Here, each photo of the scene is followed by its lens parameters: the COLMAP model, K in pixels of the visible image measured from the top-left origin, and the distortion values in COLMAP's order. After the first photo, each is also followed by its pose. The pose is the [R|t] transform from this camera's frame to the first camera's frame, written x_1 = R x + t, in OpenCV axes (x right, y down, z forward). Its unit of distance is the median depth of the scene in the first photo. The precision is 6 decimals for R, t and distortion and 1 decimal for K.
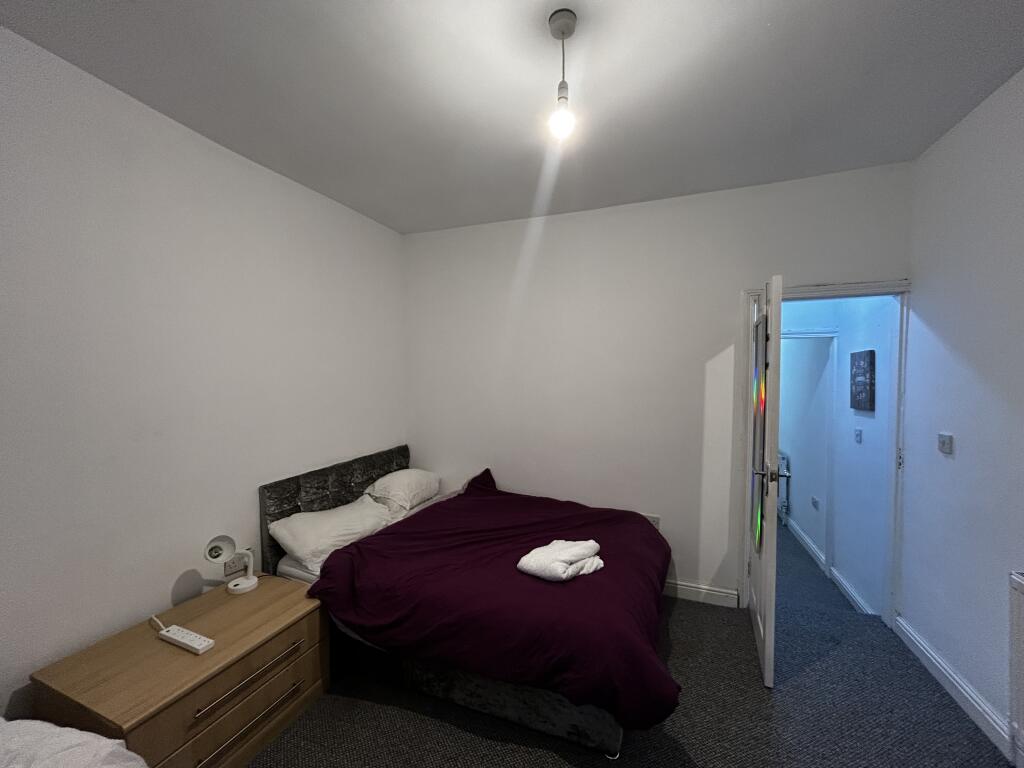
lens RADIAL K [[412.7, 0, 511.3], [0, 412.7, 386.9], [0, 0, 1]] dist [0.001080, 0.000173]
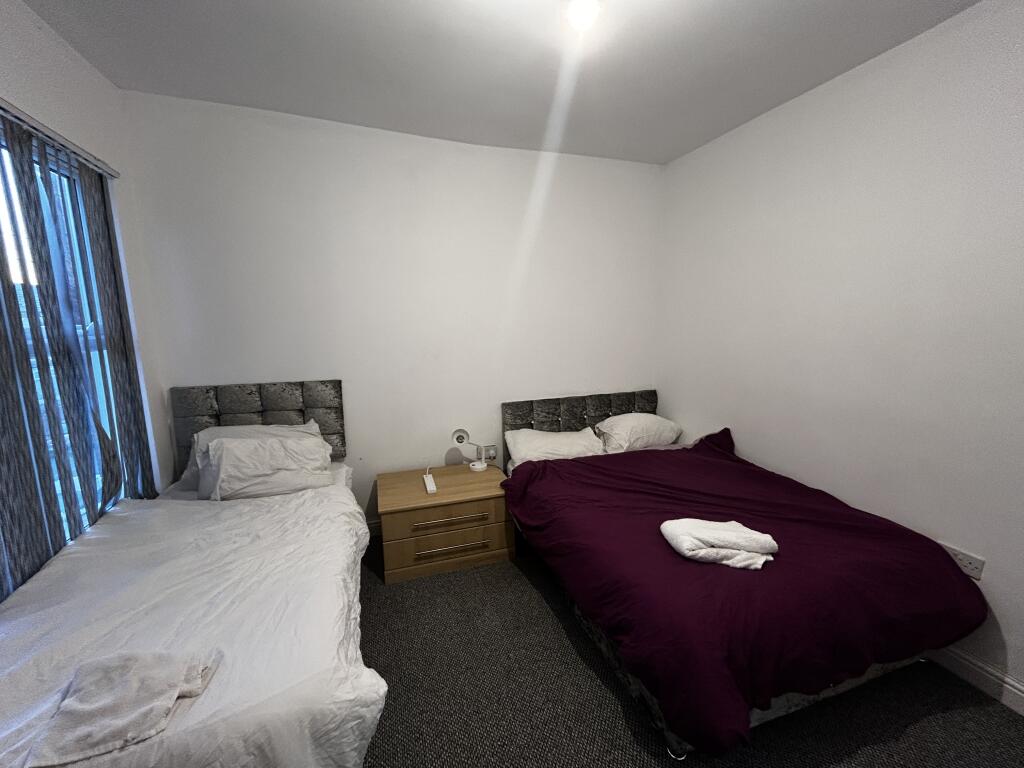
lens RADIAL K [[412.7, 0, 513.8], [0, 412.7, 383.7], [0, 0, 1]] dist [0.001080, 0.000173]
pose [[0.645655, 0.110606, -0.755577, 0.417915], [-0.015449, 0.991144, 0.131888, -0.000298], [0.763473, -0.073481, 0.641646, 0.161011]]
